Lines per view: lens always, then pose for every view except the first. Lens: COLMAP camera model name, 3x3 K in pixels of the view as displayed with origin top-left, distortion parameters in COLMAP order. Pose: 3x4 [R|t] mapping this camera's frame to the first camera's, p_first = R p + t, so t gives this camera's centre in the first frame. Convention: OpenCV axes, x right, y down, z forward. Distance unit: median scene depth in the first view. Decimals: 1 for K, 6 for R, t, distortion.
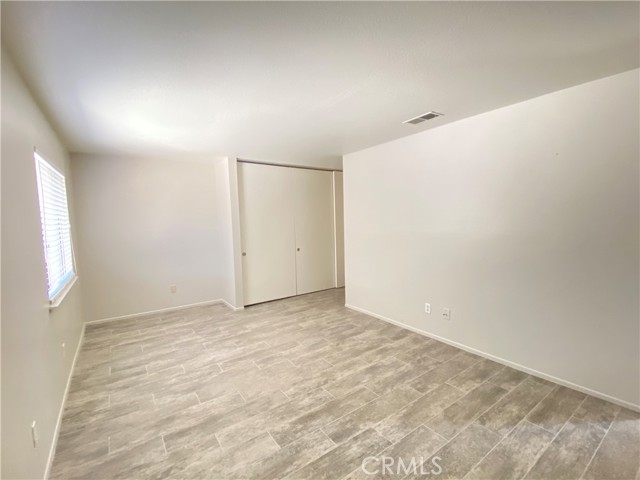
lens RADIAL K [[291.7, 0, 320.0], [0, 291.7, 240.0], [0, 0, 1]] dist [0.024853, -0.019525]
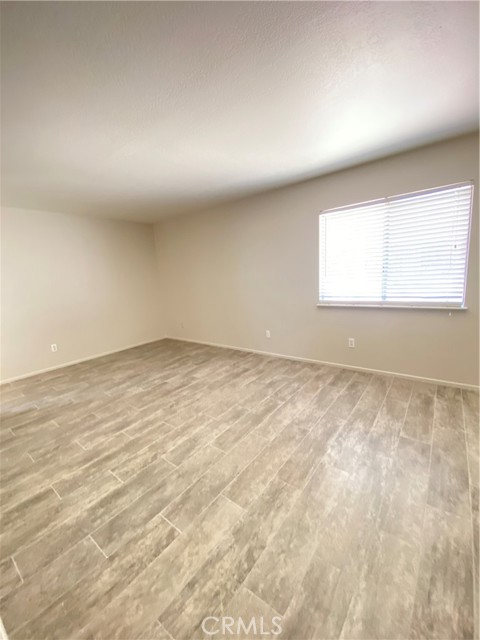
lens RADIAL K [[255.5, 0, 240.0], [0, 255.5, 320.0], [0, 0, 1]] dist [-0.018650, -0.000328]
pose [[-0.952522, 0.133857, -0.273468, -0.007829], [0.062064, 0.964679, 0.256014, -0.083121], [0.298078, 0.226886, -0.927185, 1.739808]]
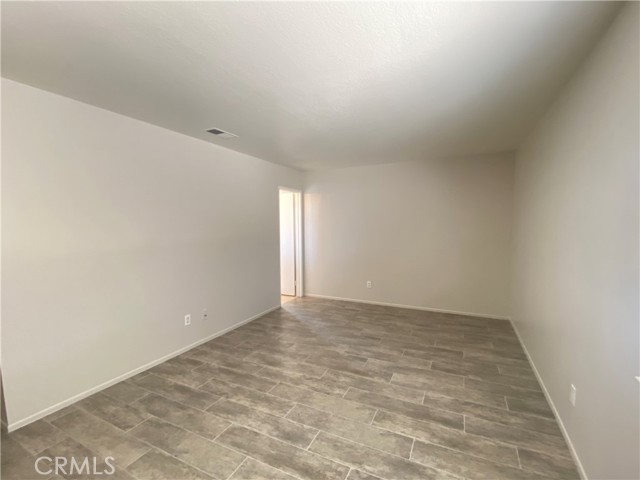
lens RADIAL K [[291.7, 0, 320.0], [0, 291.7, 240.0], [0, 0, 1]] dist [0.024853, -0.019525]
pose [[-0.479161, -0.024399, 0.877388, -0.798544], [0.088714, 0.993148, 0.076067, -0.070904], [-0.873232, 0.114285, -0.473714, 1.254933]]
